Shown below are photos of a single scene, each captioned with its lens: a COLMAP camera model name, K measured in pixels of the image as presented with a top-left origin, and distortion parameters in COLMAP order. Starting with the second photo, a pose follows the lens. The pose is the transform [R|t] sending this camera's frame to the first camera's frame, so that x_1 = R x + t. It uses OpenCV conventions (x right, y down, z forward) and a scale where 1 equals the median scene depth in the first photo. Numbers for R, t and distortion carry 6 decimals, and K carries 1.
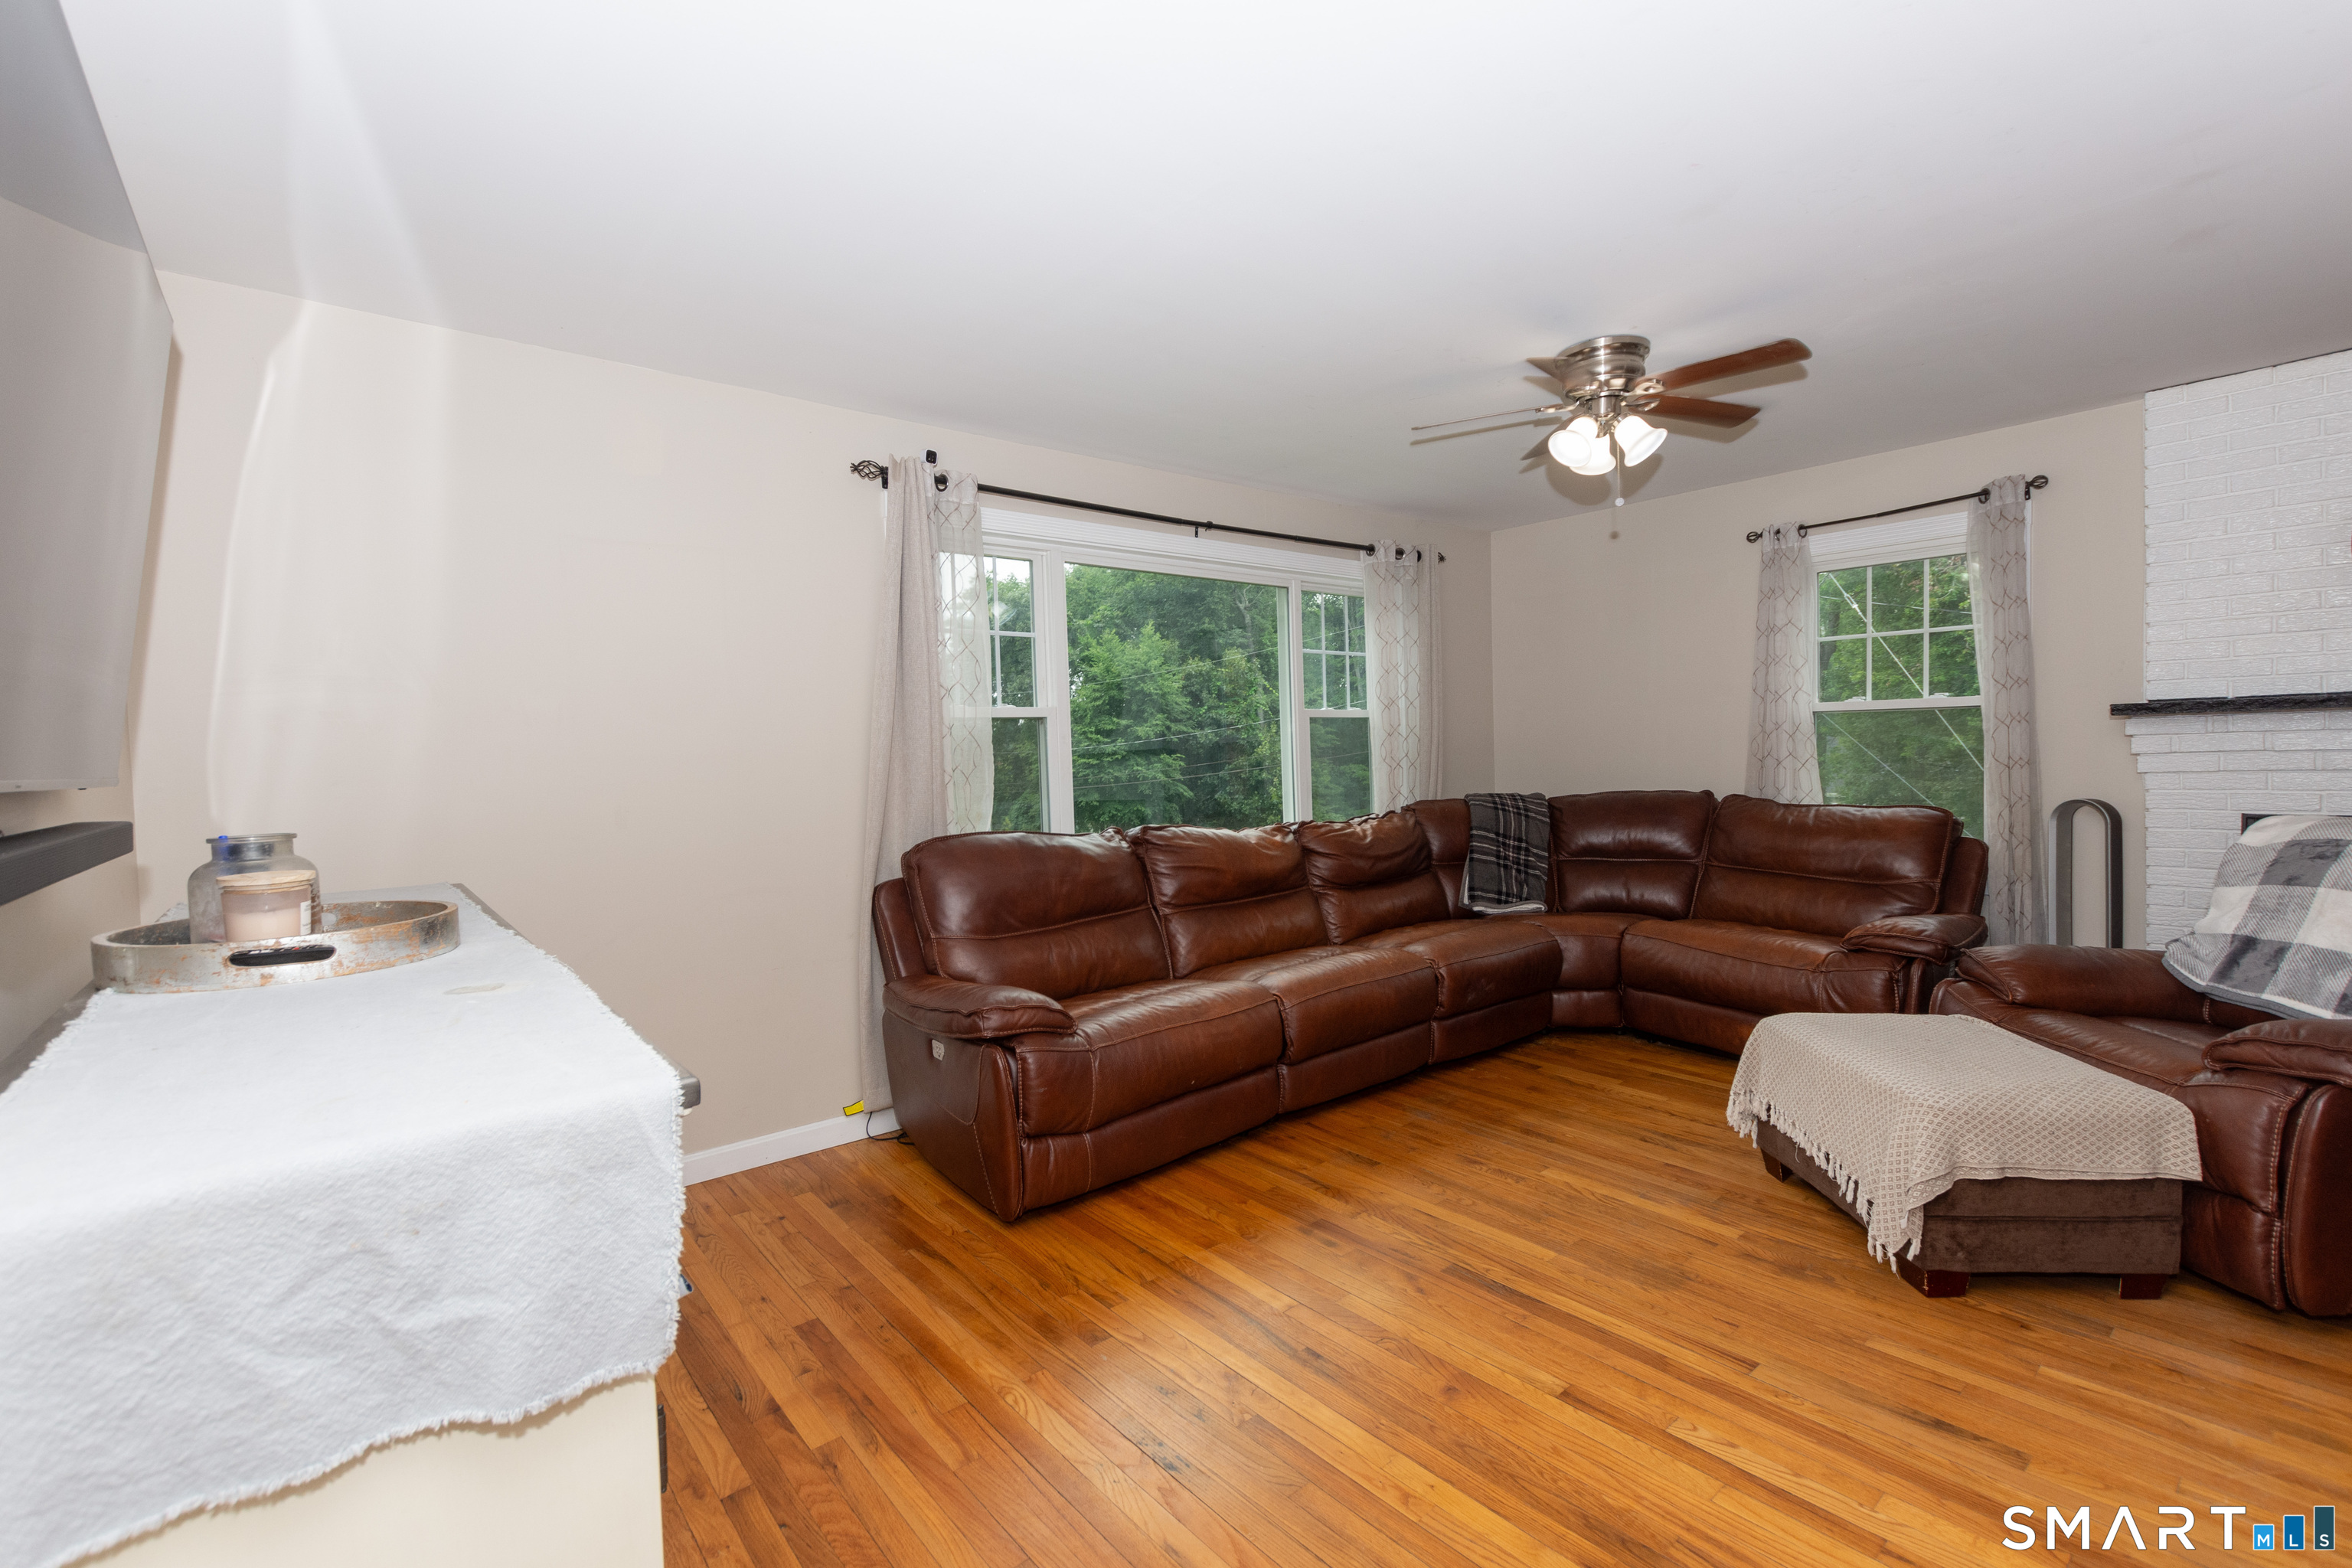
lens RADIAL K [[1031.2, 0, 1183.5], [0, 1031.2, 778.4], [0, 0, 1]] dist [0.003925, -0.002599]
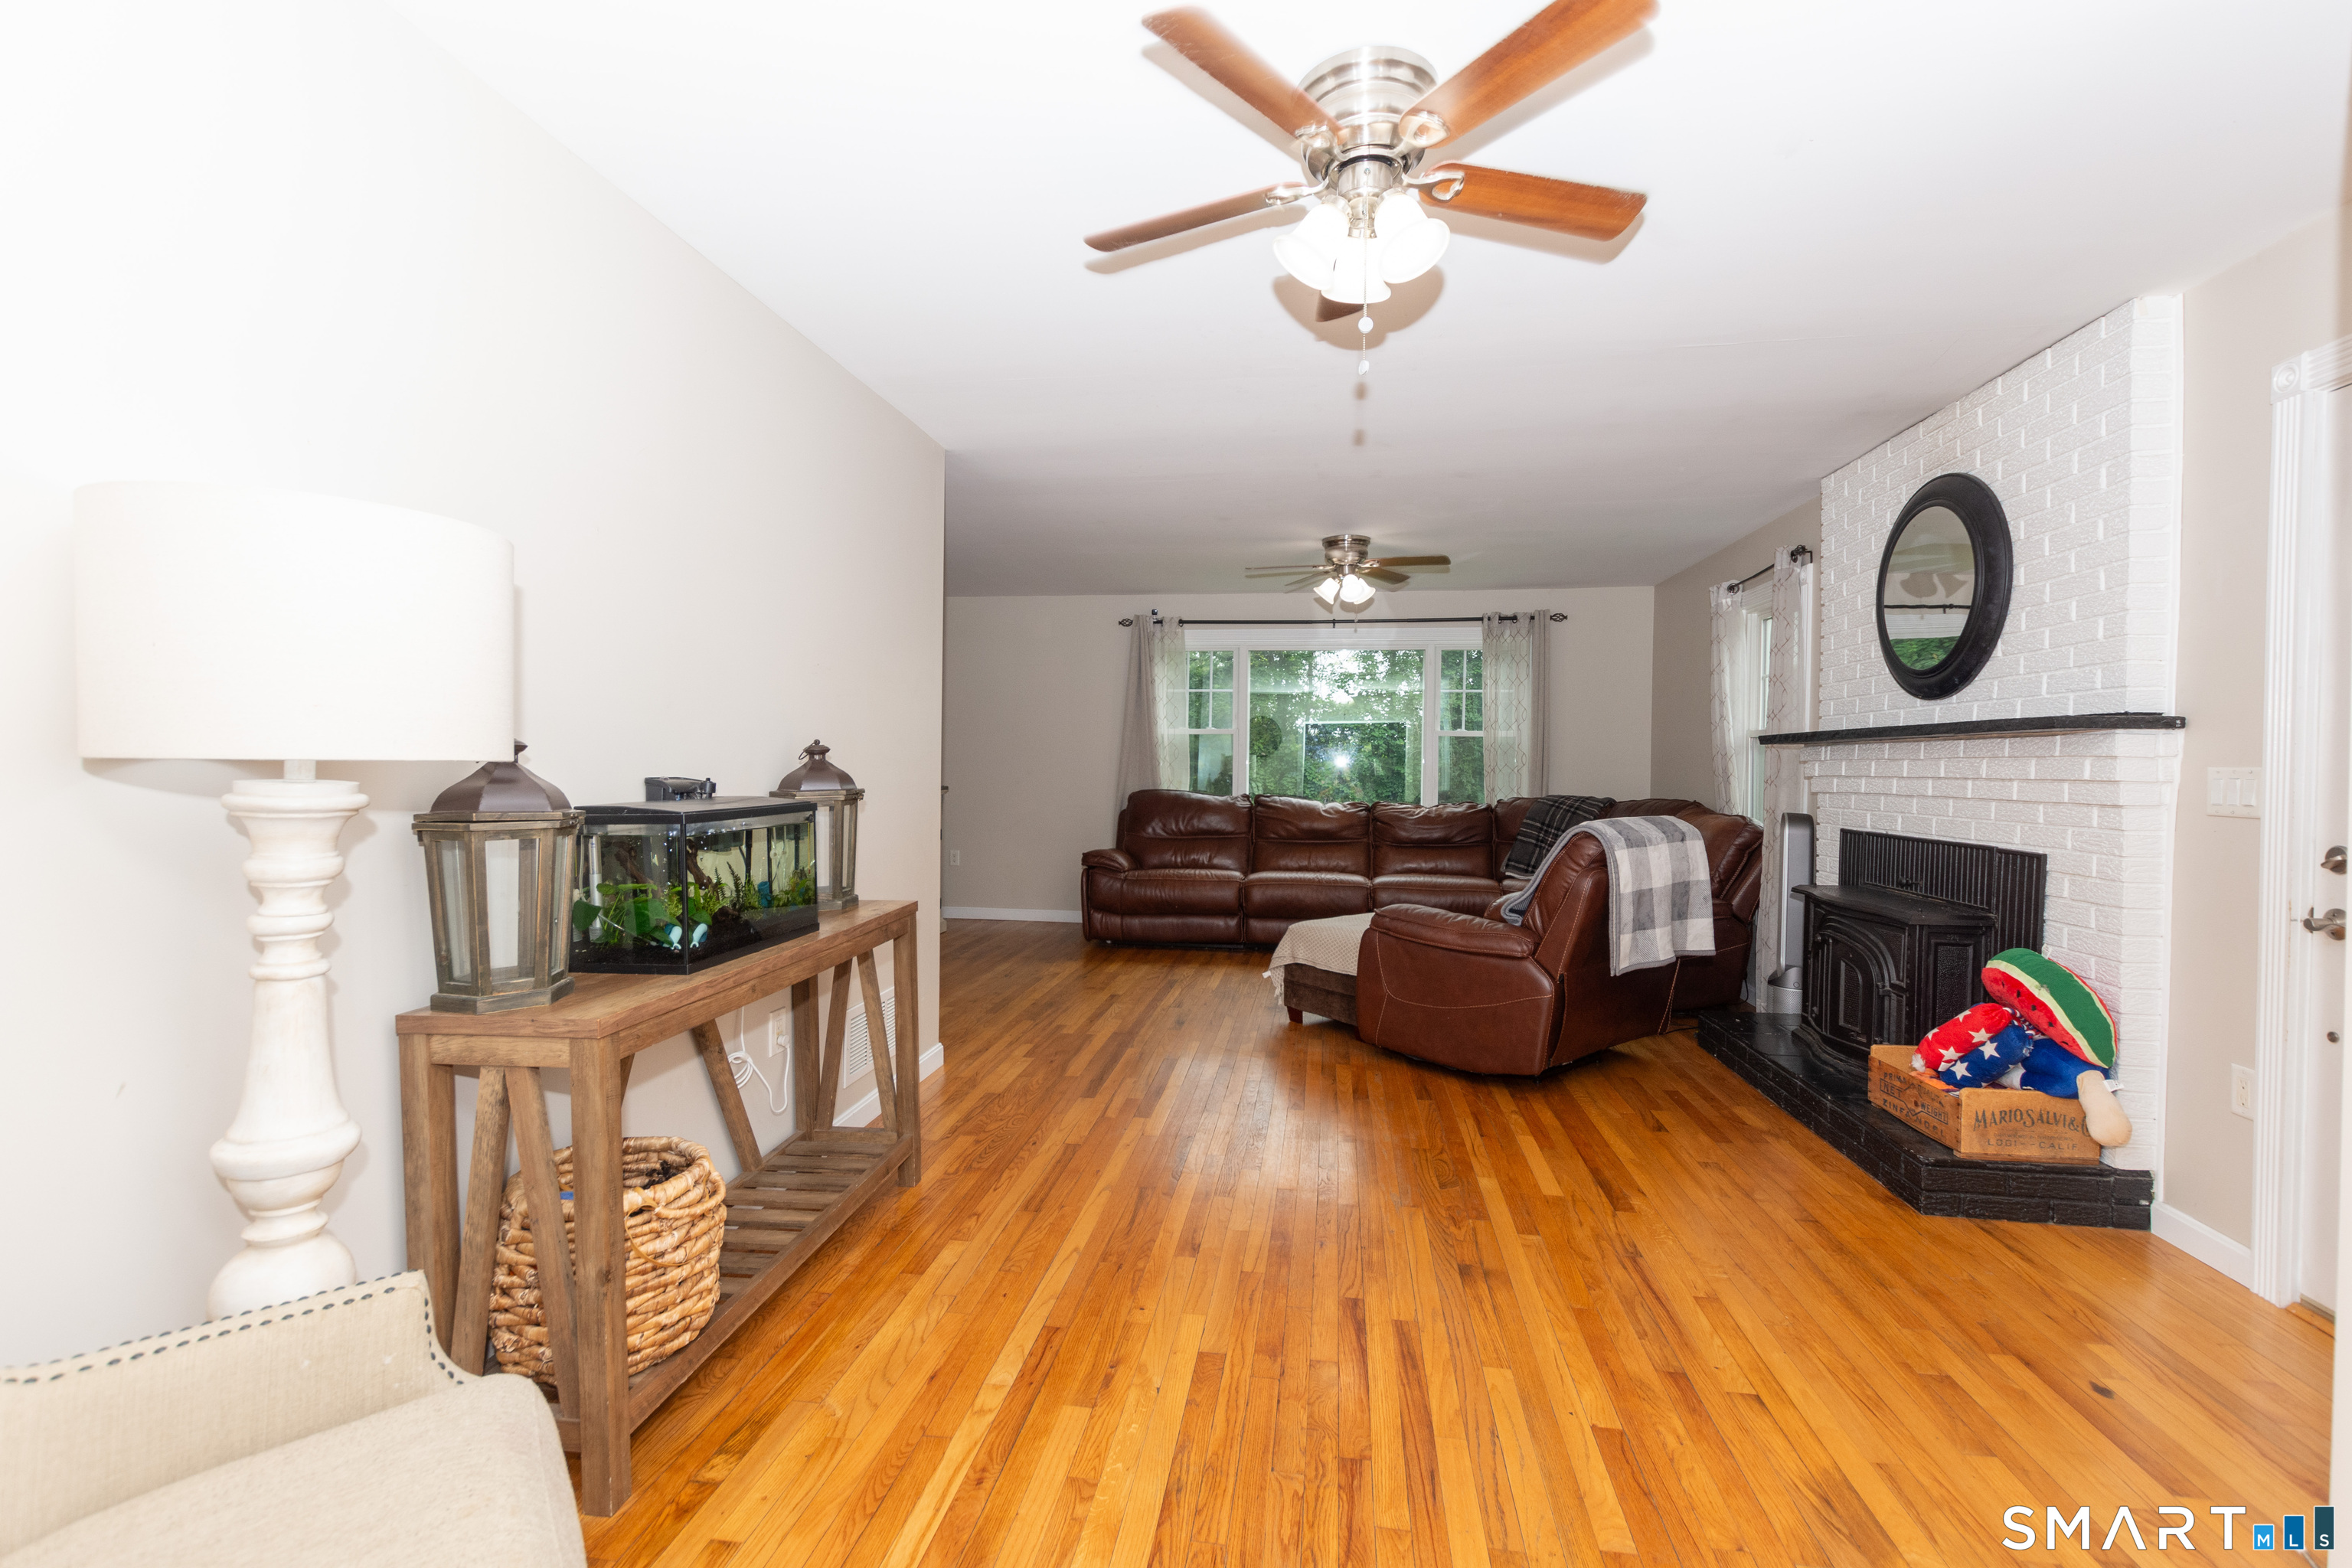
lens RADIAL K [[1031.2, 0, 1184.4], [0, 1031.2, 787.7], [0, 0, 1]] dist [0.003925, -0.002599]
pose [[0.666966, 0.051261, -0.743323, 1.339931], [-0.050703, 0.998441, 0.023361, -0.002039], [0.743361, 0.022108, 0.668525, -0.355300]]
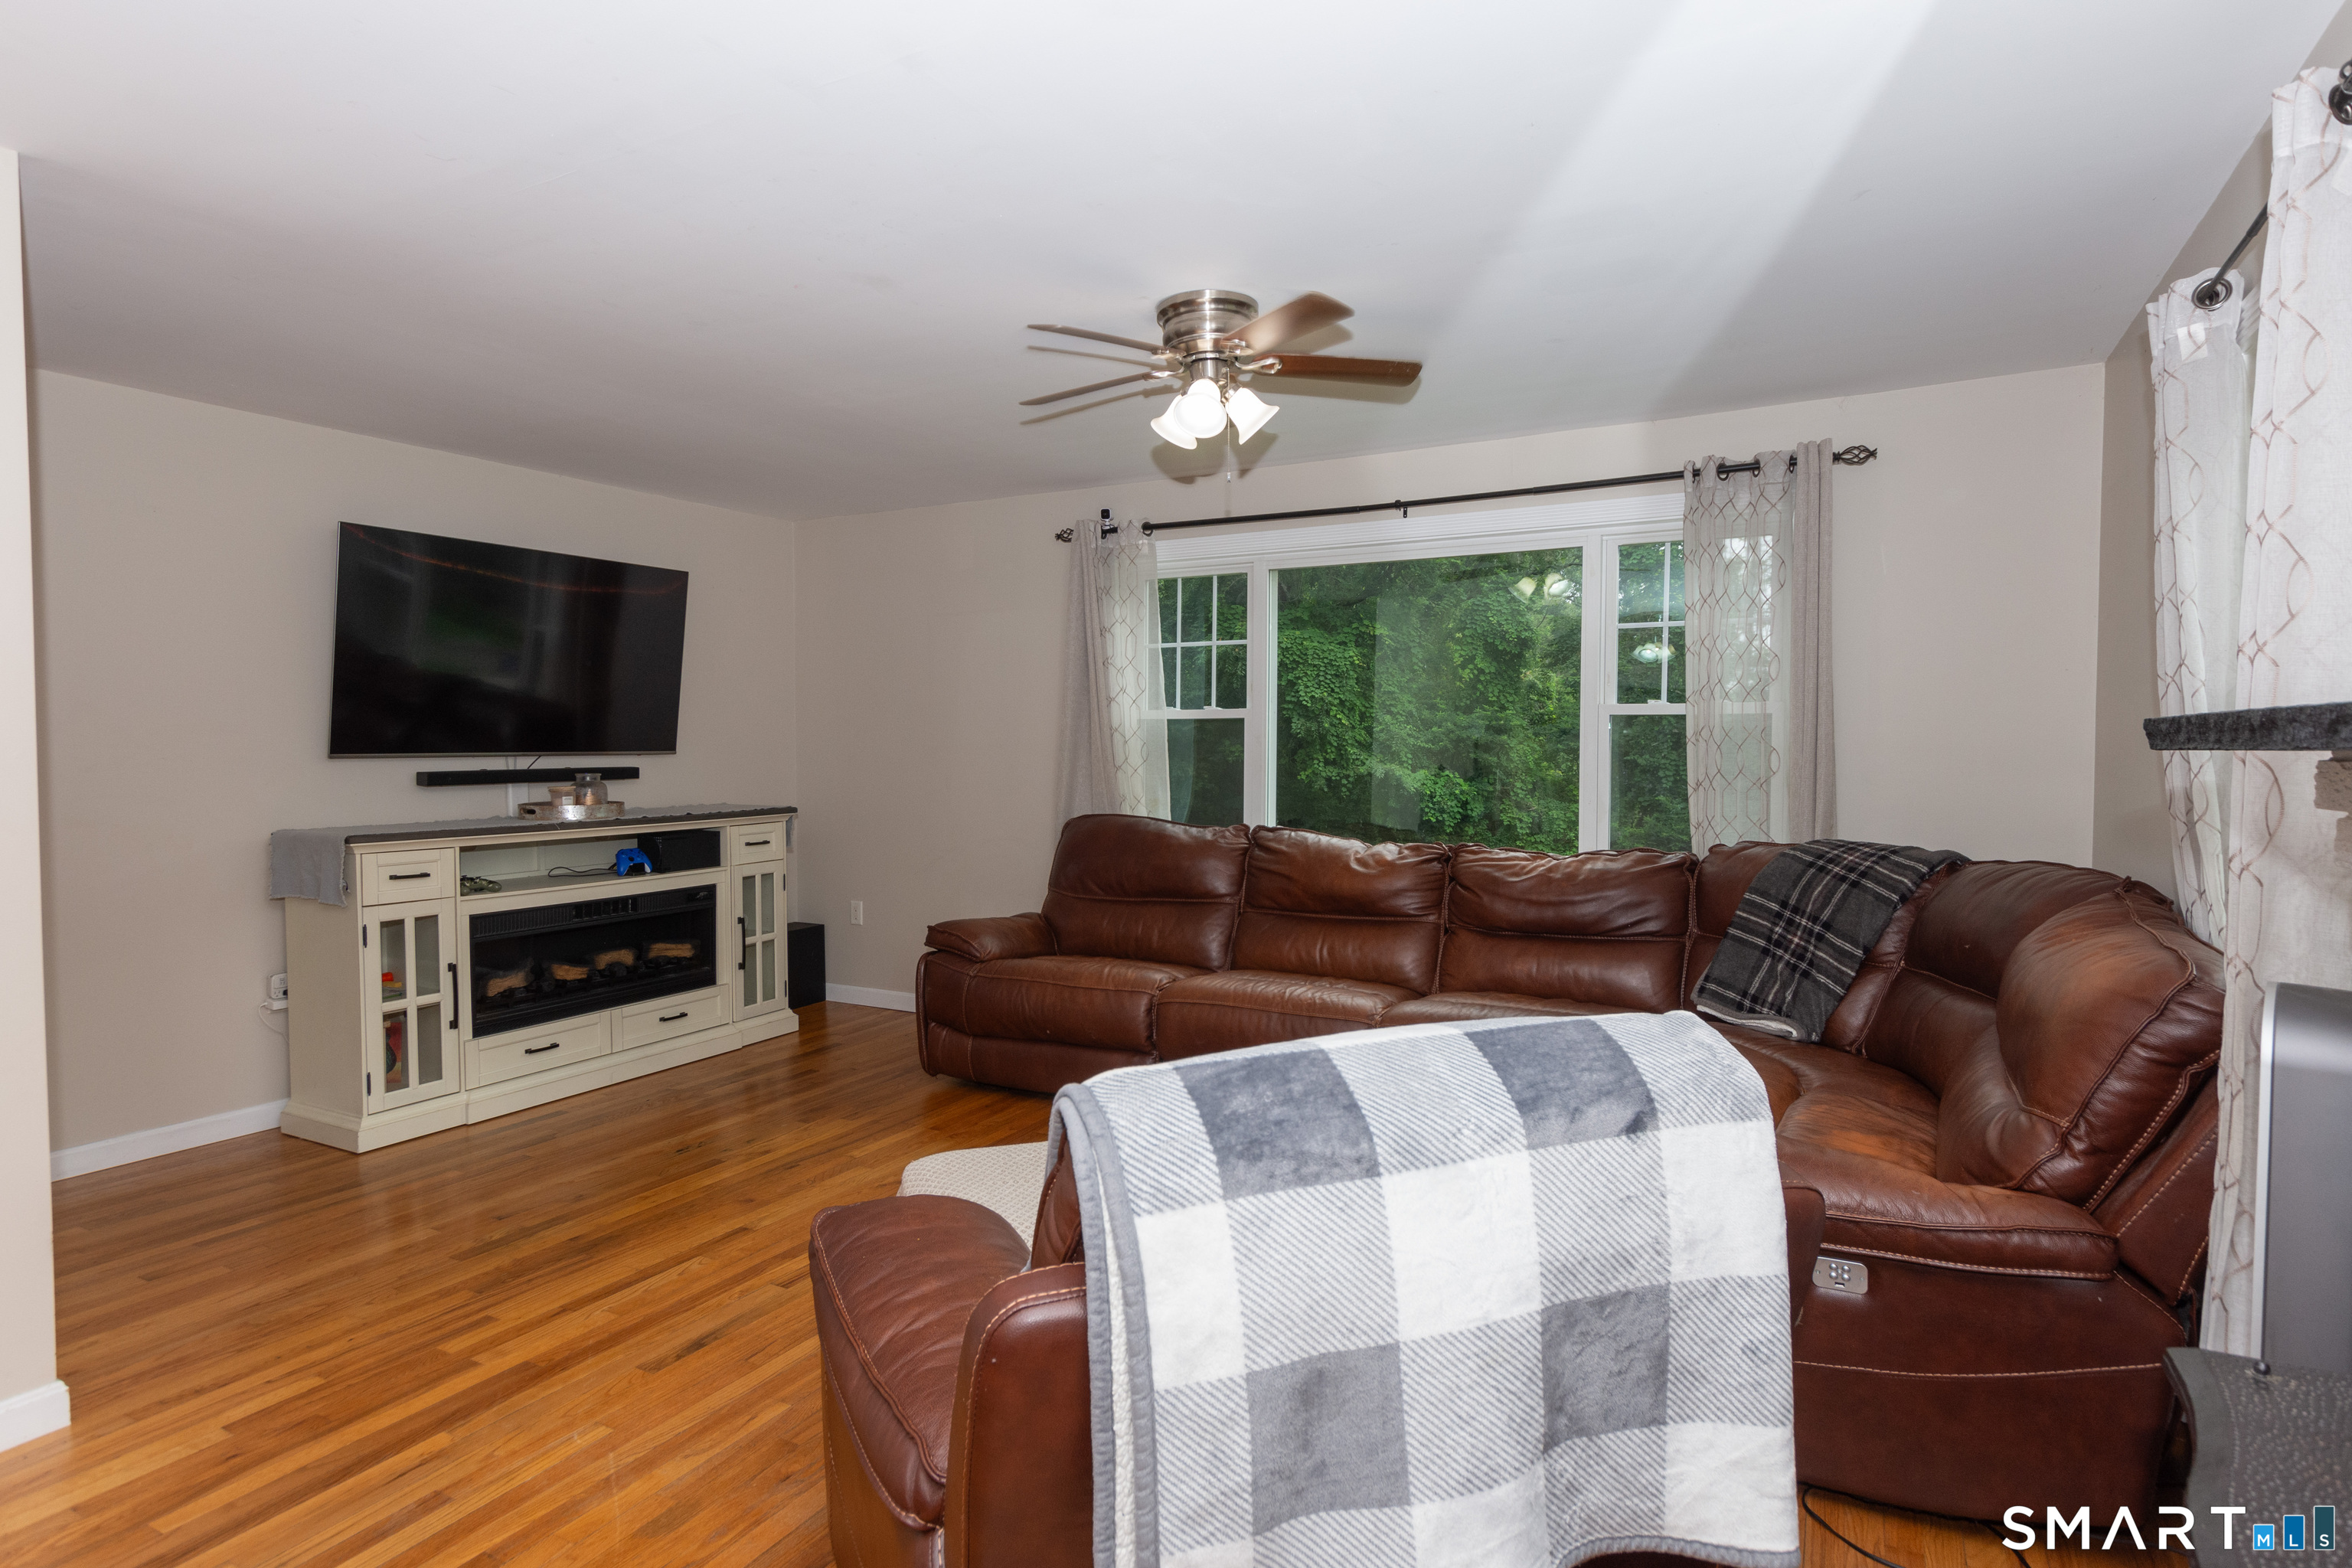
lens RADIAL K [[1233.4, 0, 1173.6], [0, 1233.4, 785.8], [0, 0, 1]] dist [0.006490, 0.001615]
pose [[0.364323, 0.060601, -0.929299, 1.154962], [-0.036491, 0.998043, 0.050778, -0.057432], [0.930557, 0.015411, 0.365822, 0.509172]]
